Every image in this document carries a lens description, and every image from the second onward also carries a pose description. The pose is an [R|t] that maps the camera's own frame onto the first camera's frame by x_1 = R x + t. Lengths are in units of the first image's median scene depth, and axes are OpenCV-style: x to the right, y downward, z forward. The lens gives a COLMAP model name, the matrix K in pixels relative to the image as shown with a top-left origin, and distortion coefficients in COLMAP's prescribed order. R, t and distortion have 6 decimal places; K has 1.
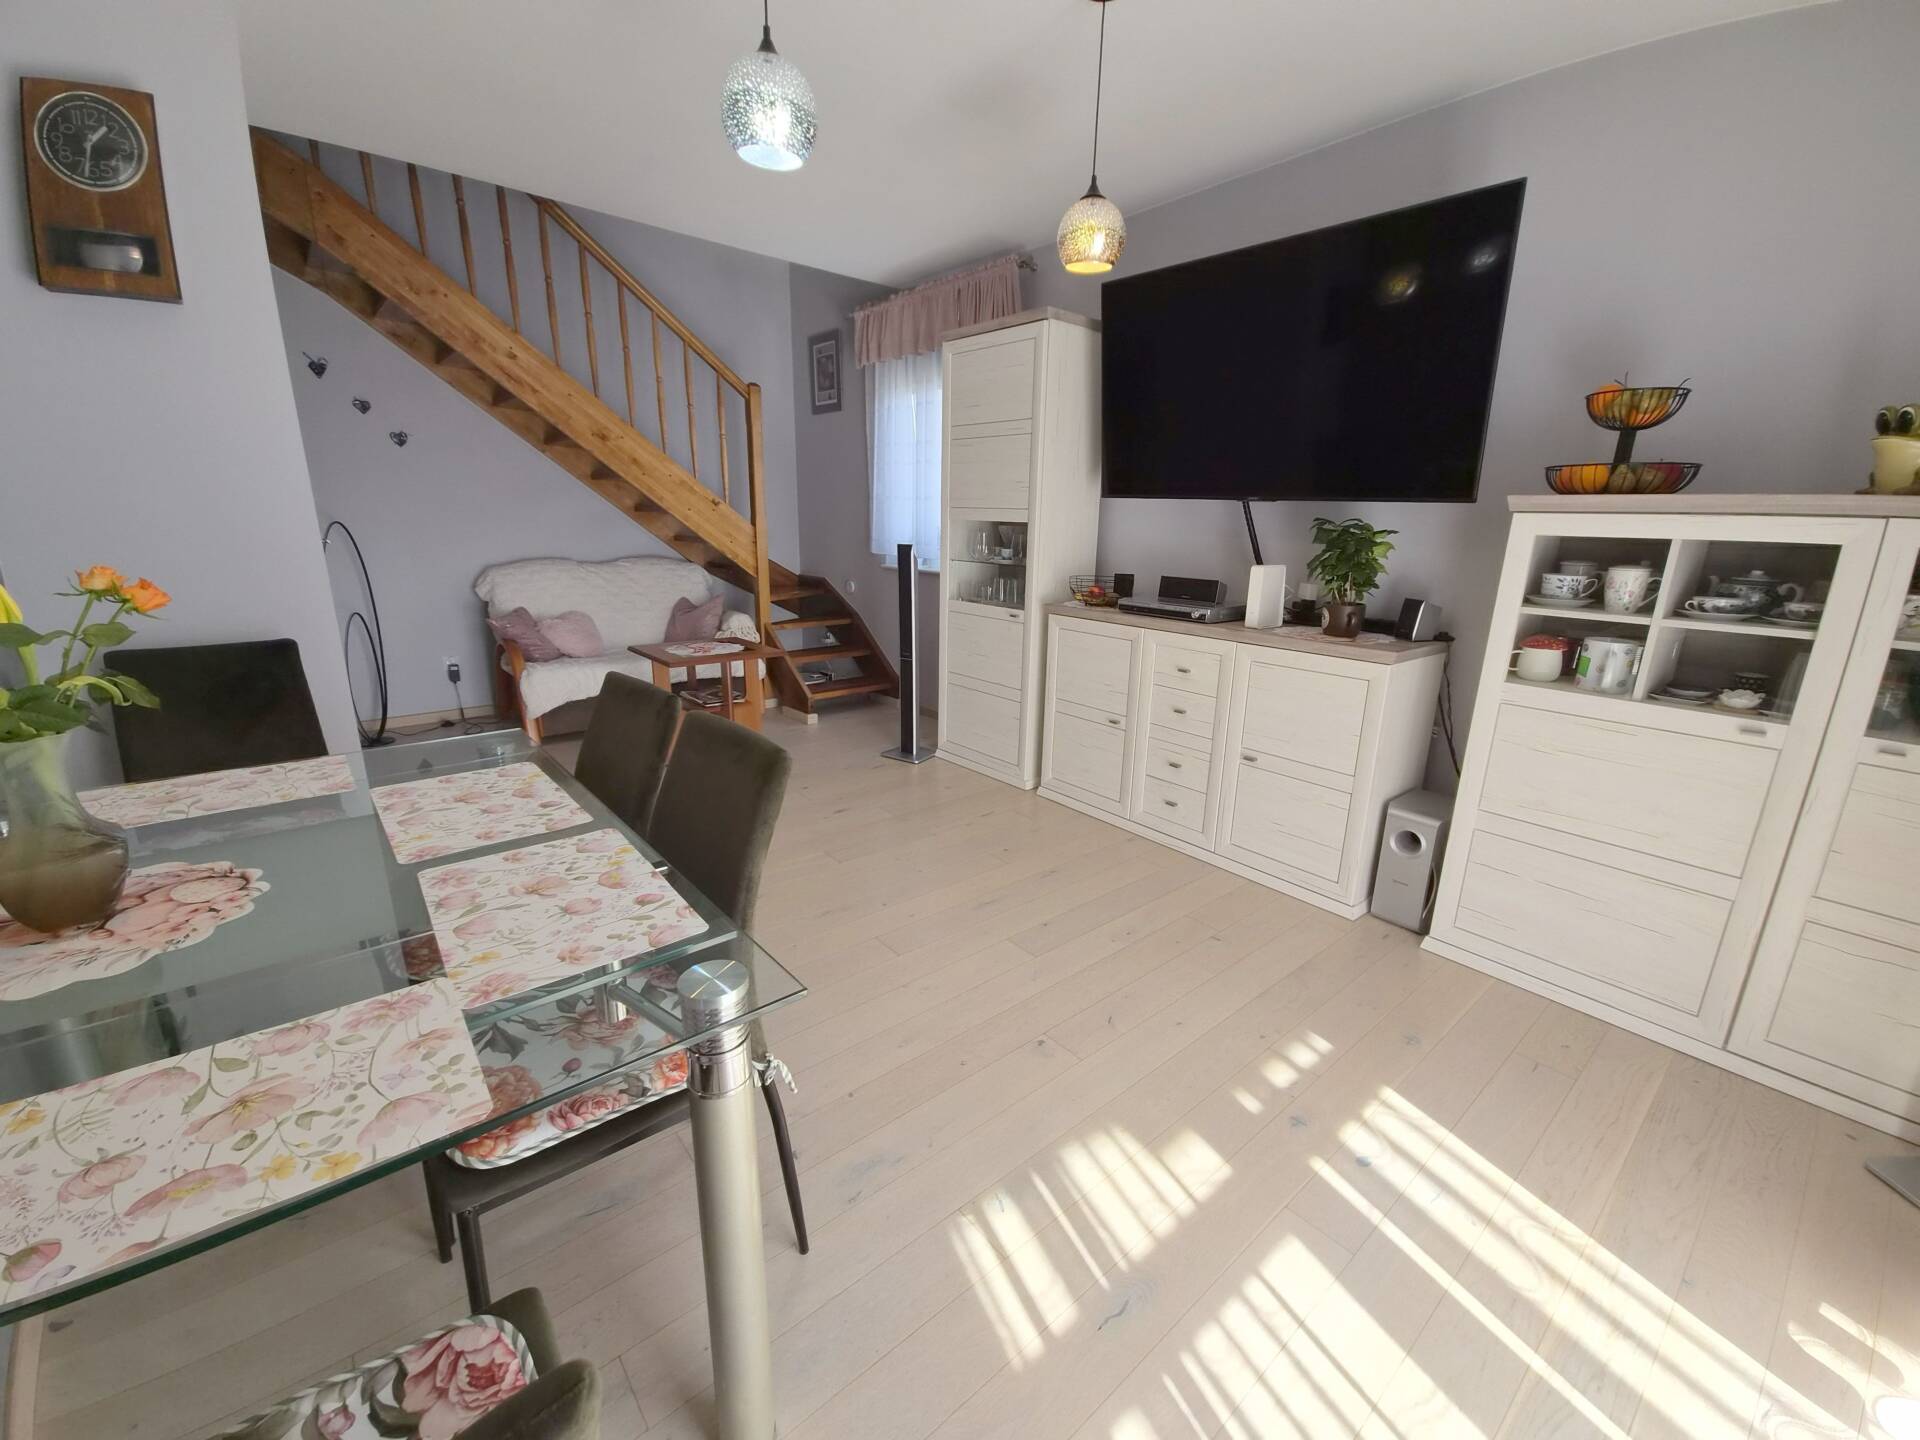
lens RADIAL K [[773.6, 0, 964.7], [0, 773.6, 725.7], [0, 0, 1]] dist [0.015387, -0.010420]
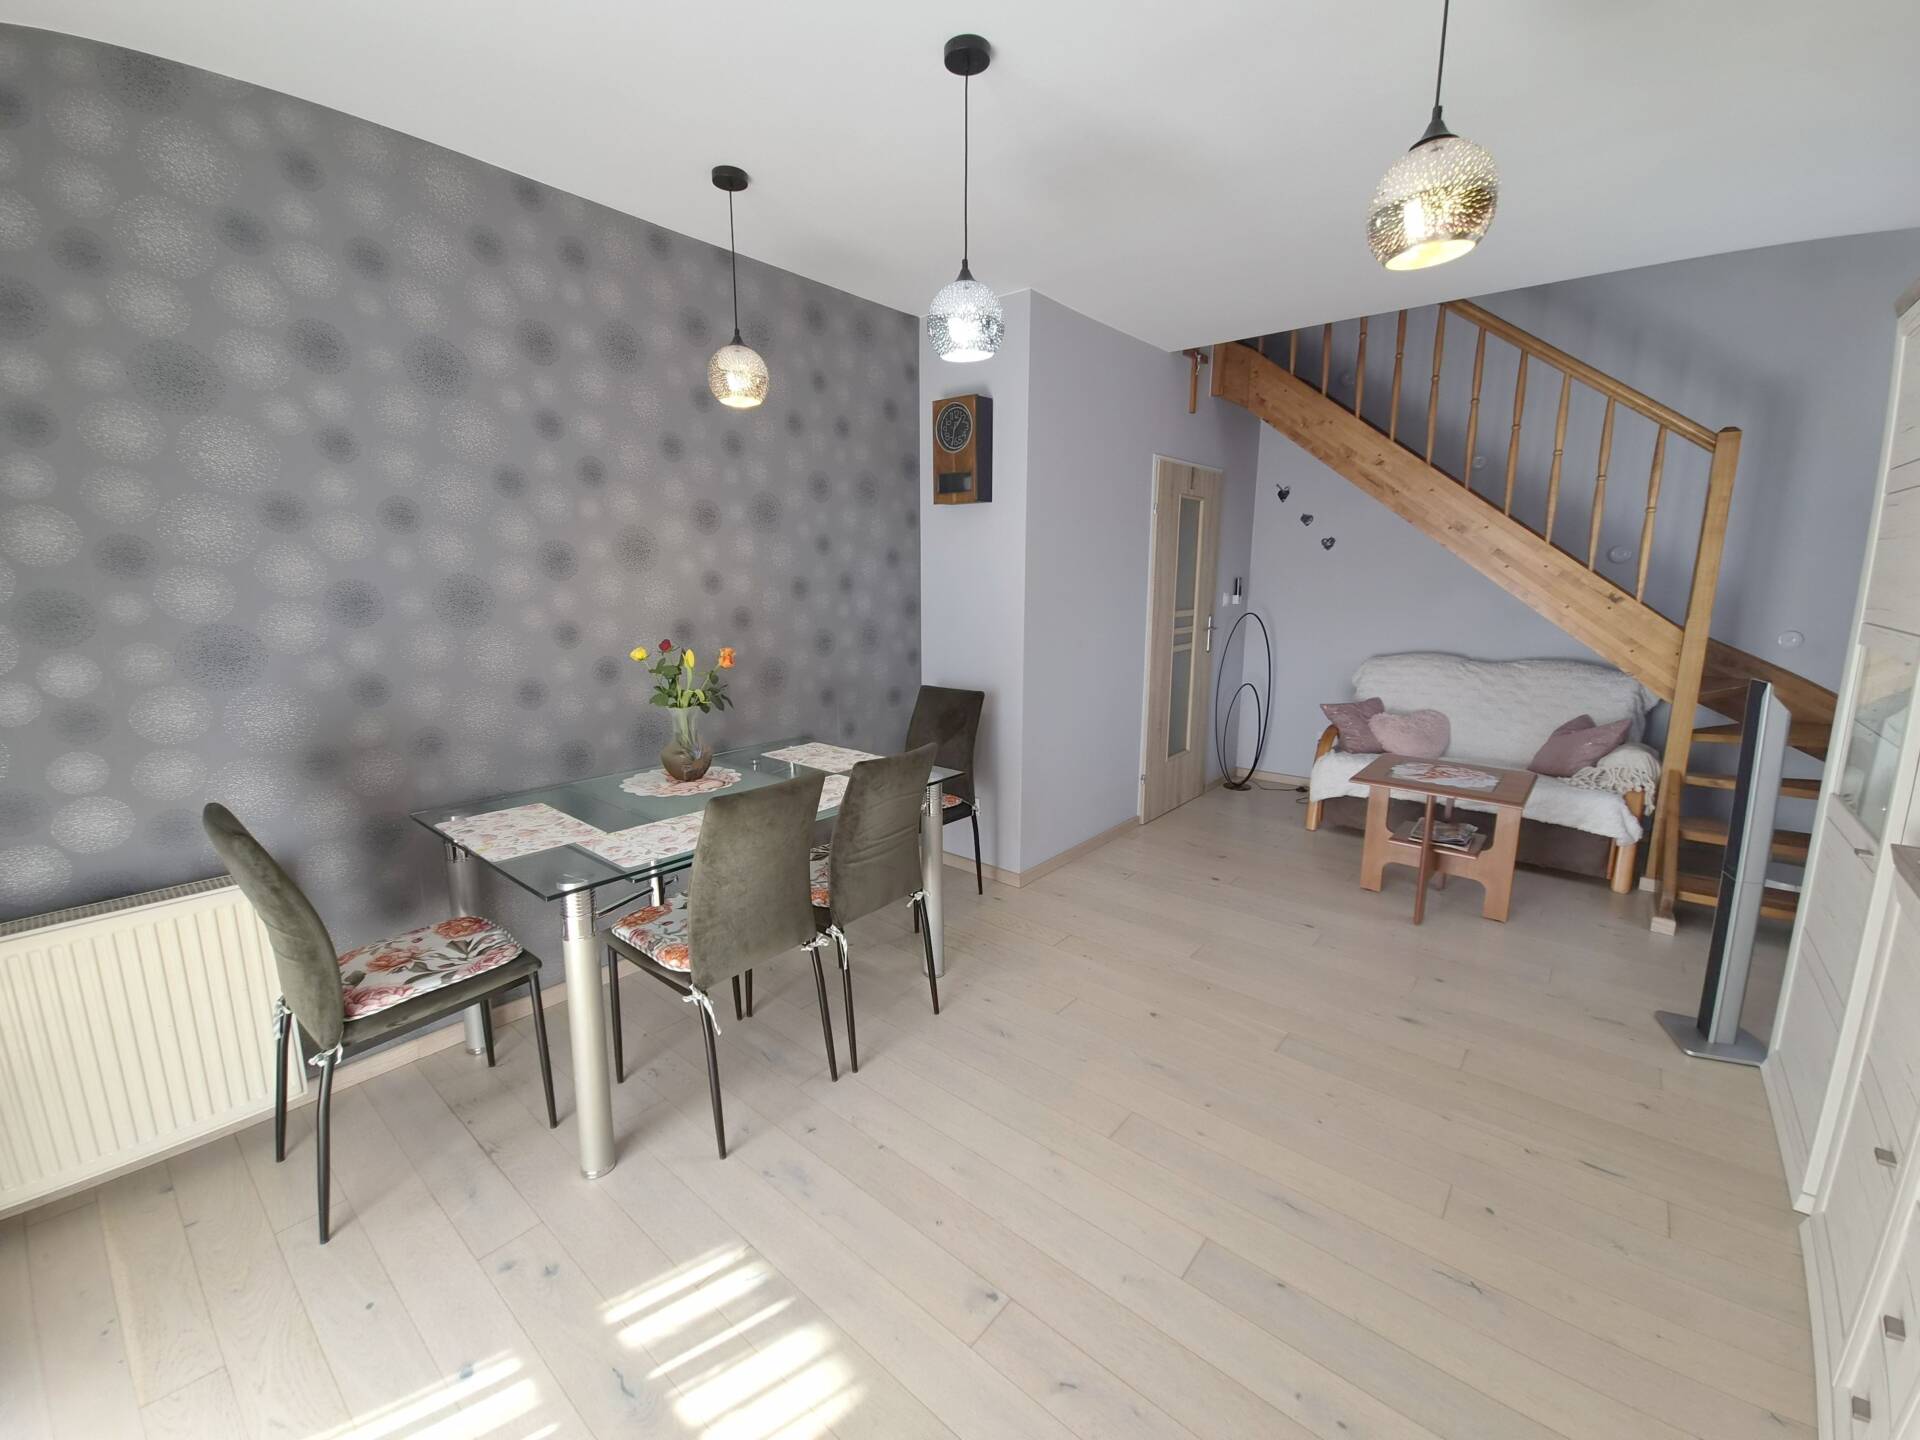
lens RADIAL K [[775.9, 0, 957.9], [0, 775.9, 716.0], [0, 0, 1]] dist [0.018245, 0.000169]
pose [[0.169639, 0.160548, -0.972341, 0.719631], [-0.257277, 0.959641, 0.113566, -0.229270], [0.951331, 0.230896, 0.204098, 0.608045]]
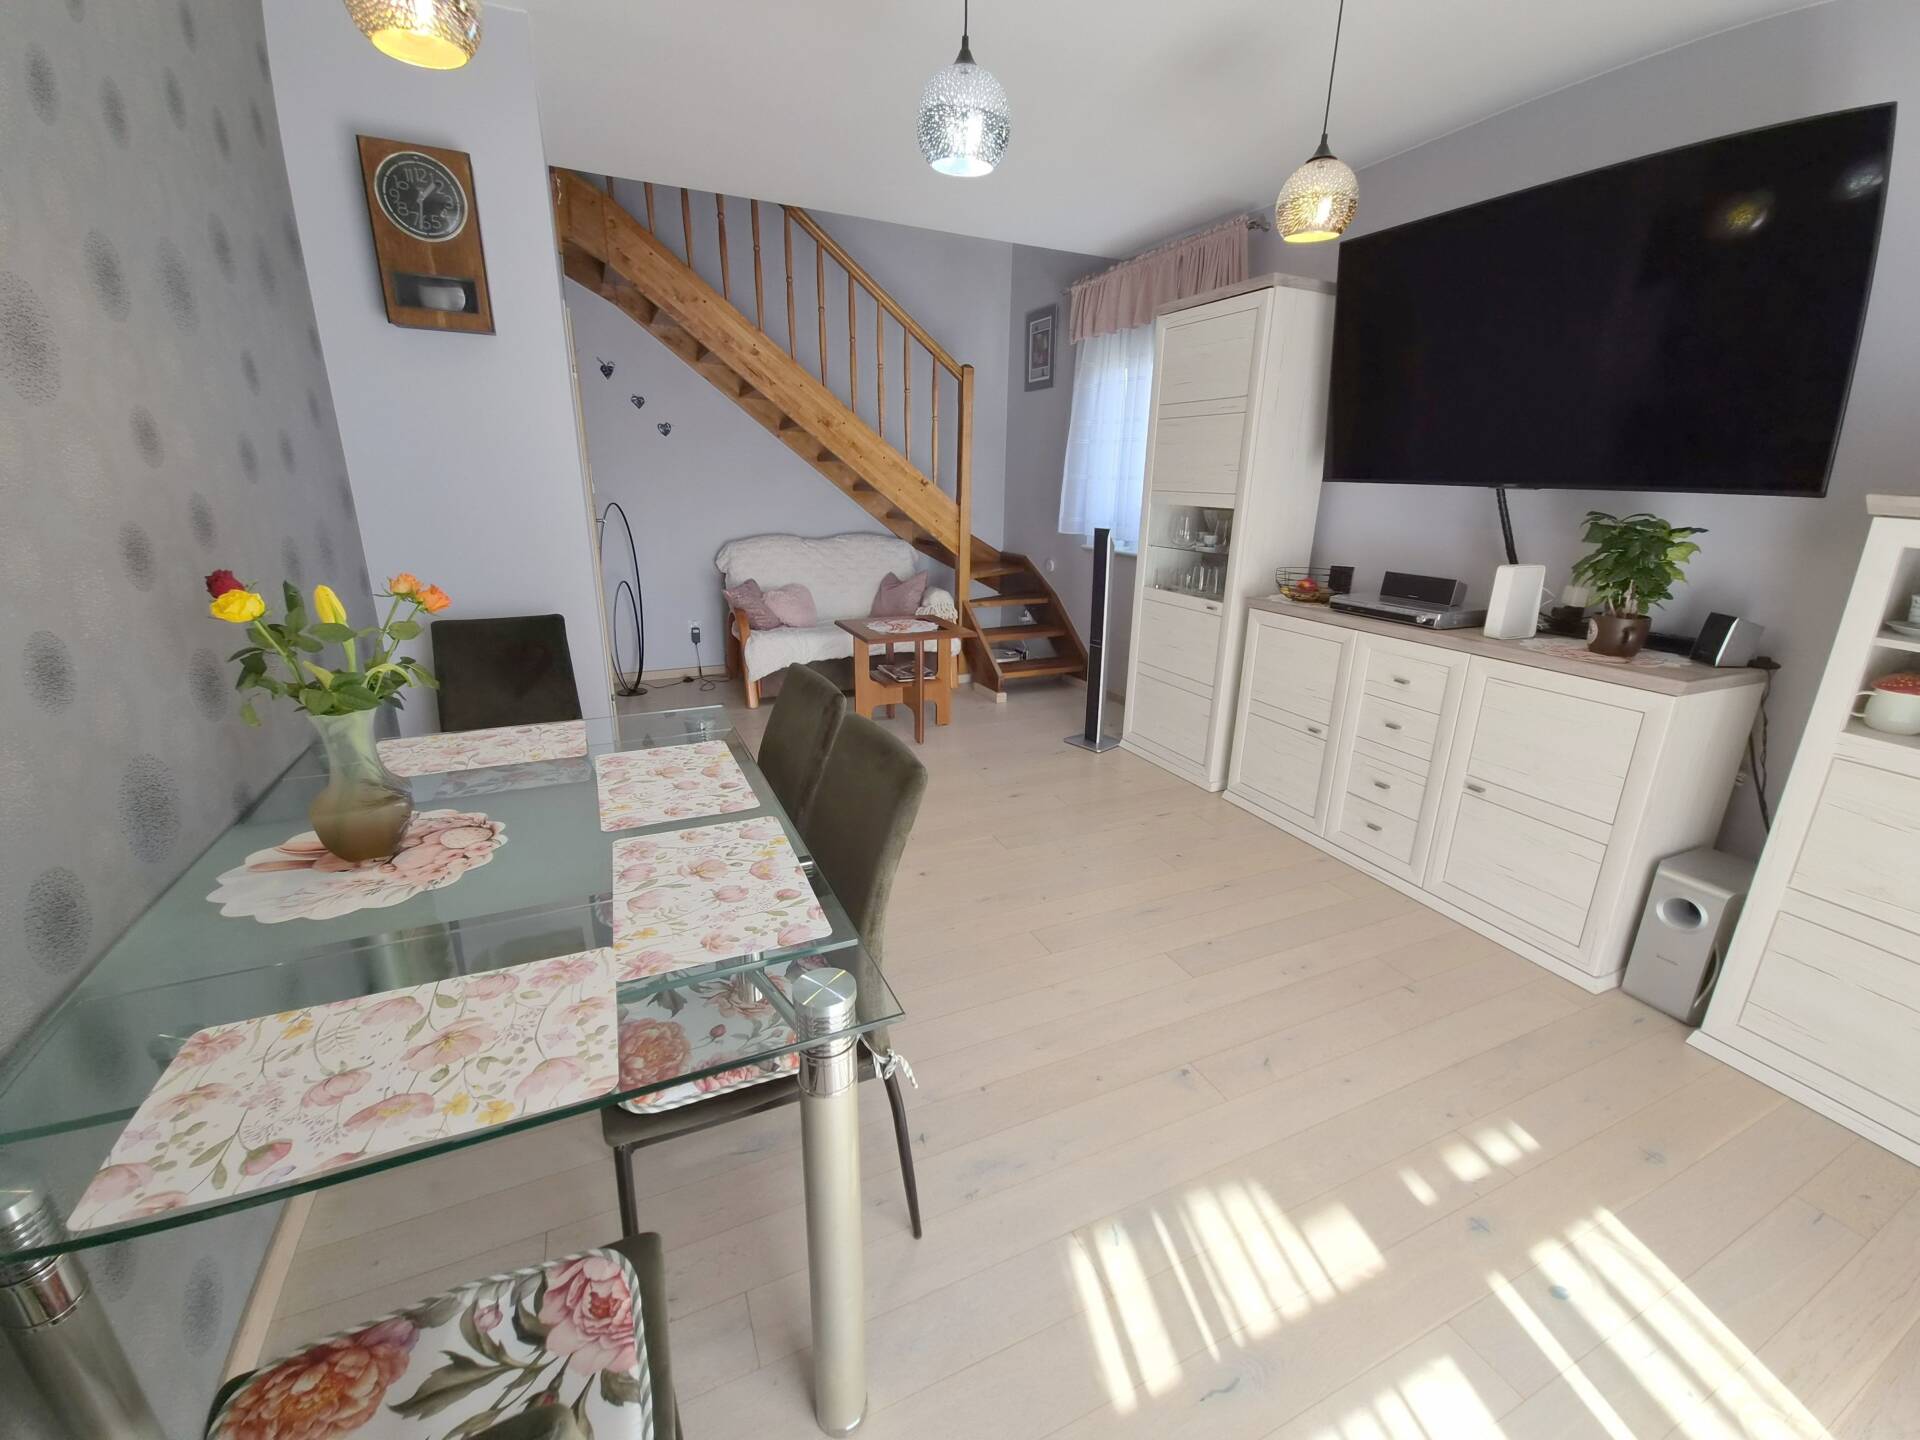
lens RADIAL K [[775.7, 0, 959.5], [0, 775.7, 712.8], [0, 0, 1]] dist [0.014910, -0.008664]
pose [[0.961879, 0.074583, -0.263109, 0.046245], [-0.068191, 0.997114, 0.033358, -0.041808], [0.264838, -0.014144, 0.964189, 0.010607]]
